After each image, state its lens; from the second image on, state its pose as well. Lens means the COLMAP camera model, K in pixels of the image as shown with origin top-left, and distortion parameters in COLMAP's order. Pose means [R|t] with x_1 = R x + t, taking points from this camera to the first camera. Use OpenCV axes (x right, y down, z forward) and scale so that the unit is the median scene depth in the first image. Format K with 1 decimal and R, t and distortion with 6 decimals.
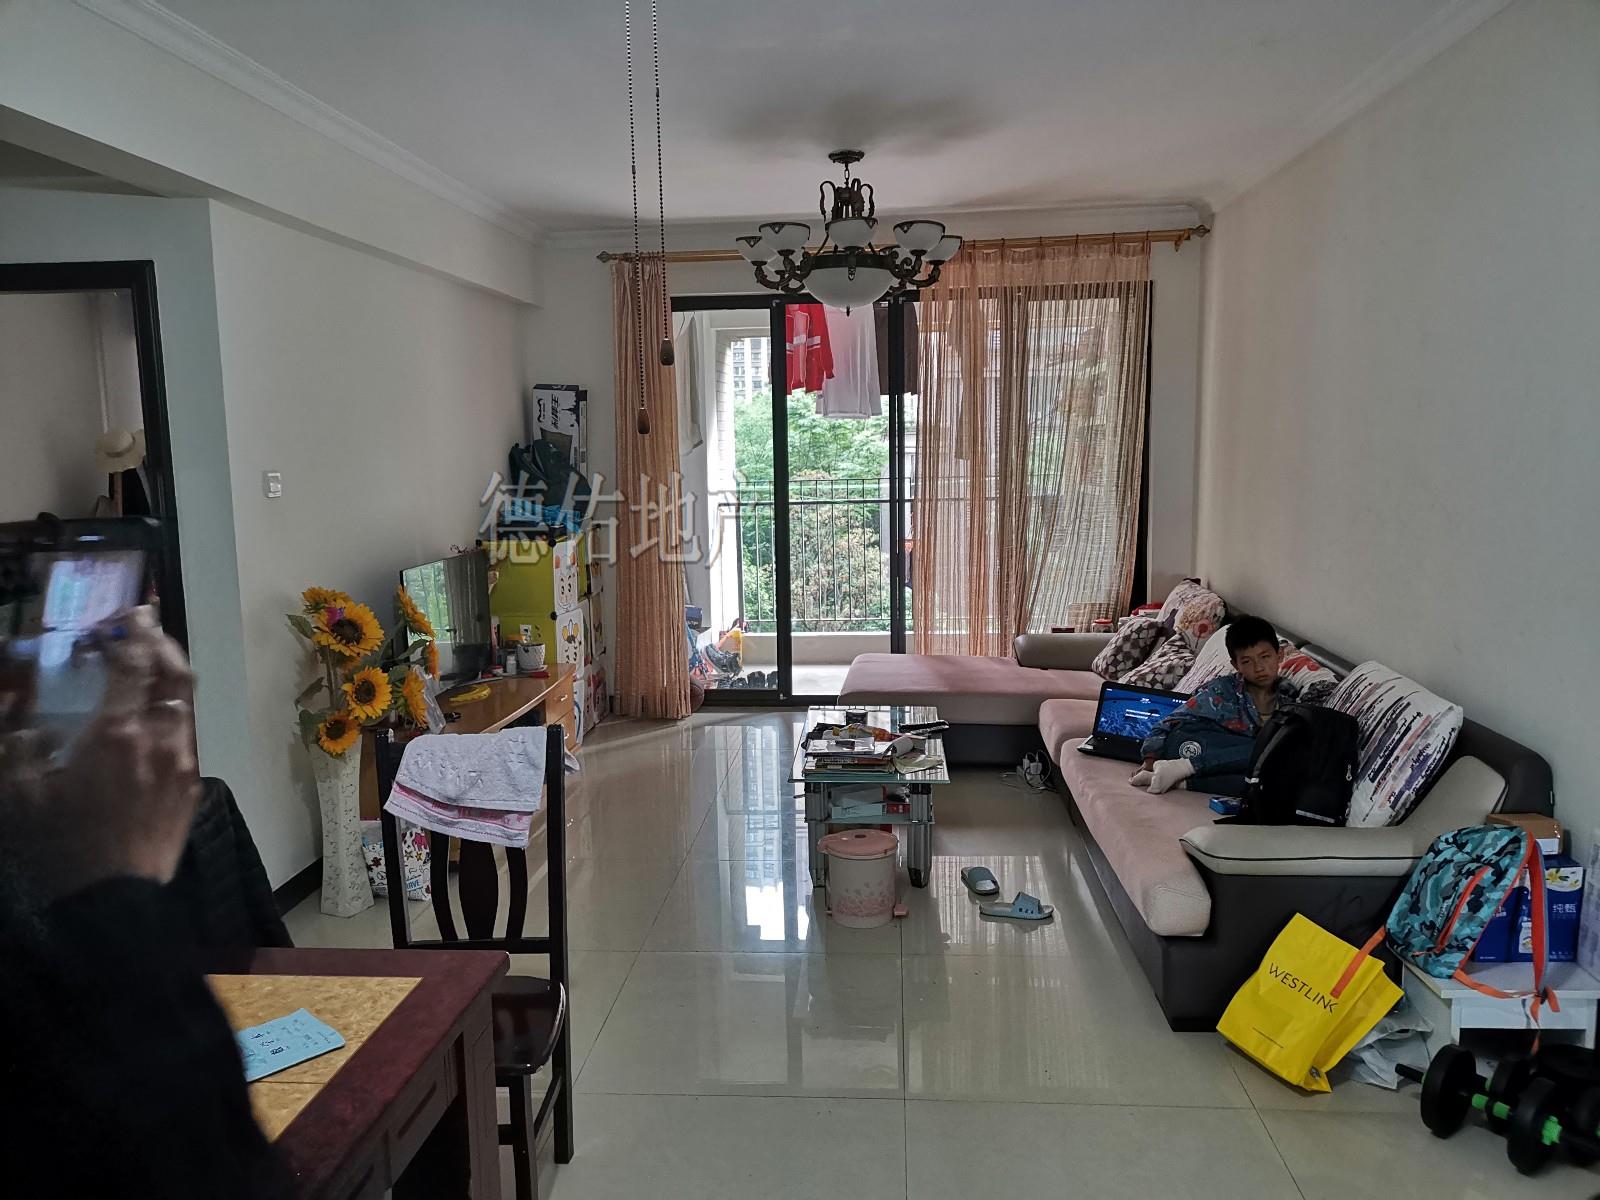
lens RADIAL K [[1204.2, 0, 798.9], [0, 1204.2, 607.9], [0, 0, 1]] dist [0.034549, -0.007382]
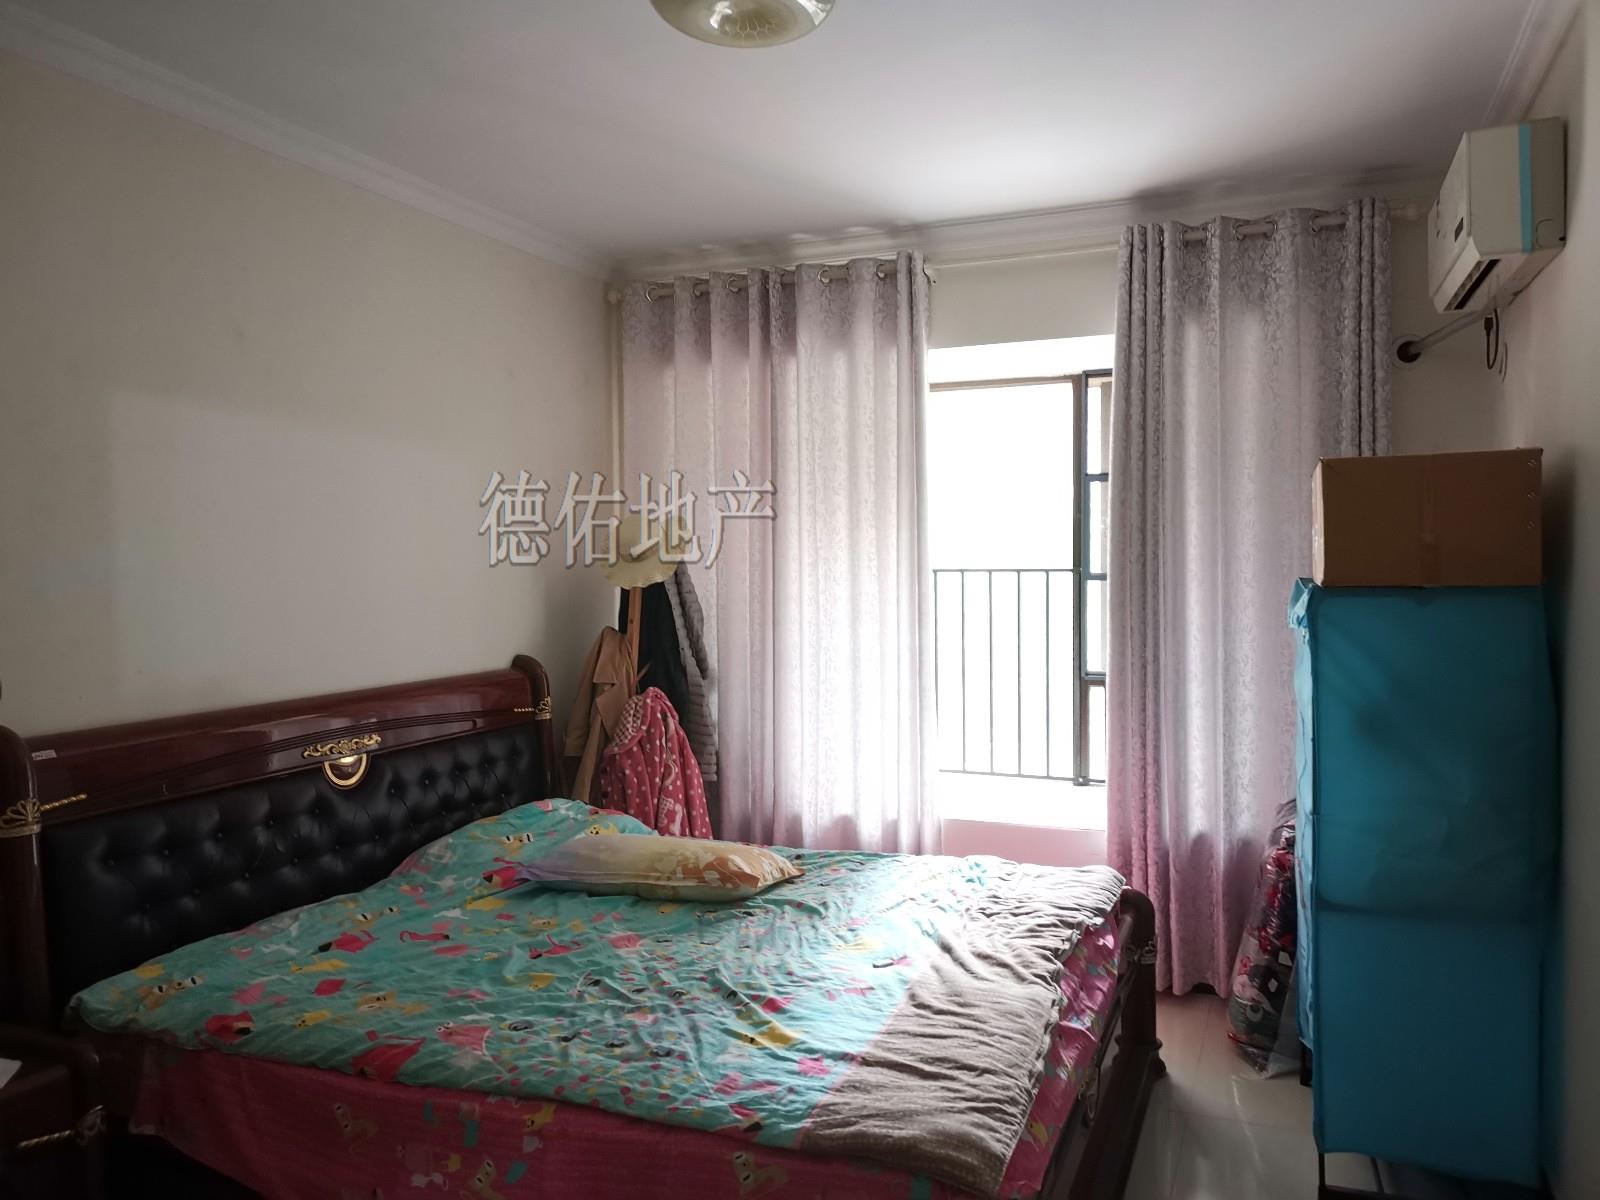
lens RADIAL K [[1204.2, 0, 803.6], [0, 1204.2, 592.7], [0, 0, 1]] dist [0.034549, -0.007382]
pose [[0.952730, 0.015145, -0.303441, -0.509966], [-0.046945, 0.994100, -0.097781, -0.093506], [0.300170, 0.107404, 0.947820, 0.790642]]
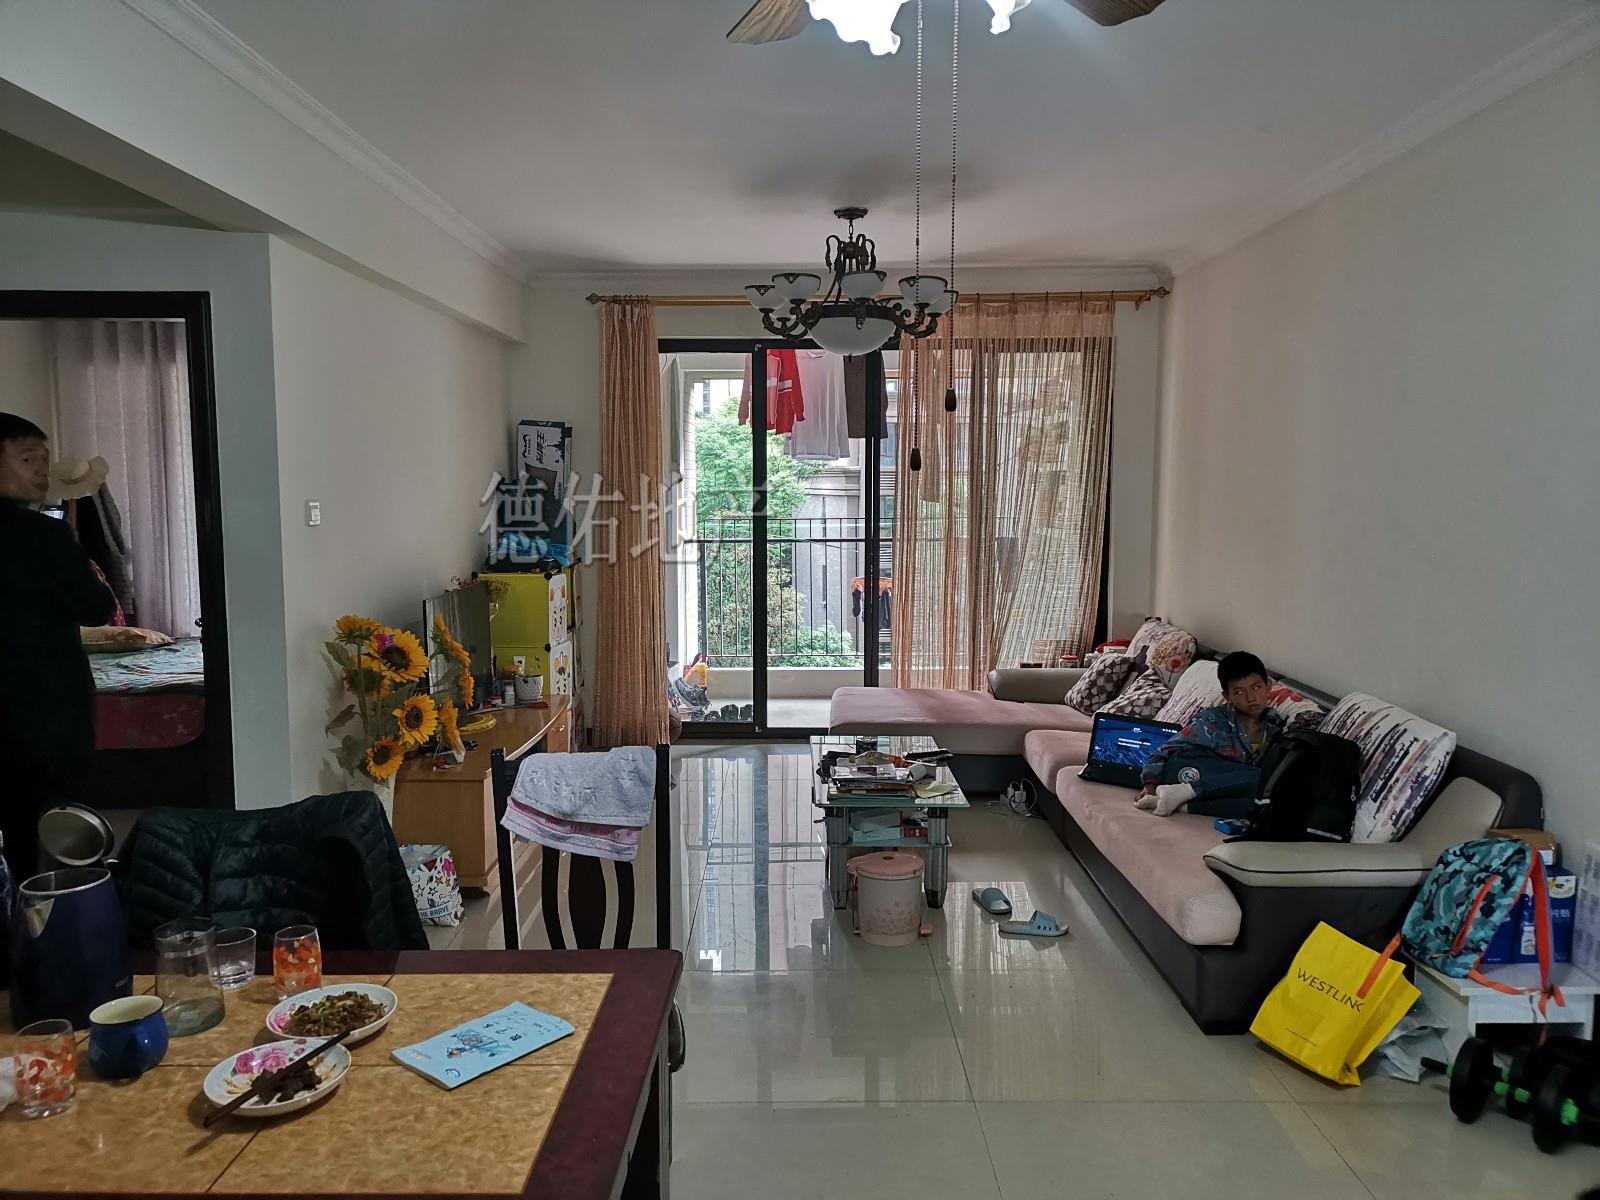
lens RADIAL K [[1204.2, 0, 789.3], [0, 1204.2, 607.0], [0, 0, 1]] dist [0.034549, -0.007382]
pose [[0.996533, 0.010396, 0.082546, -0.106878], [-0.007541, 0.999365, -0.034832, 0.007971], [-0.082855, 0.034089, 0.995978, -0.035741]]
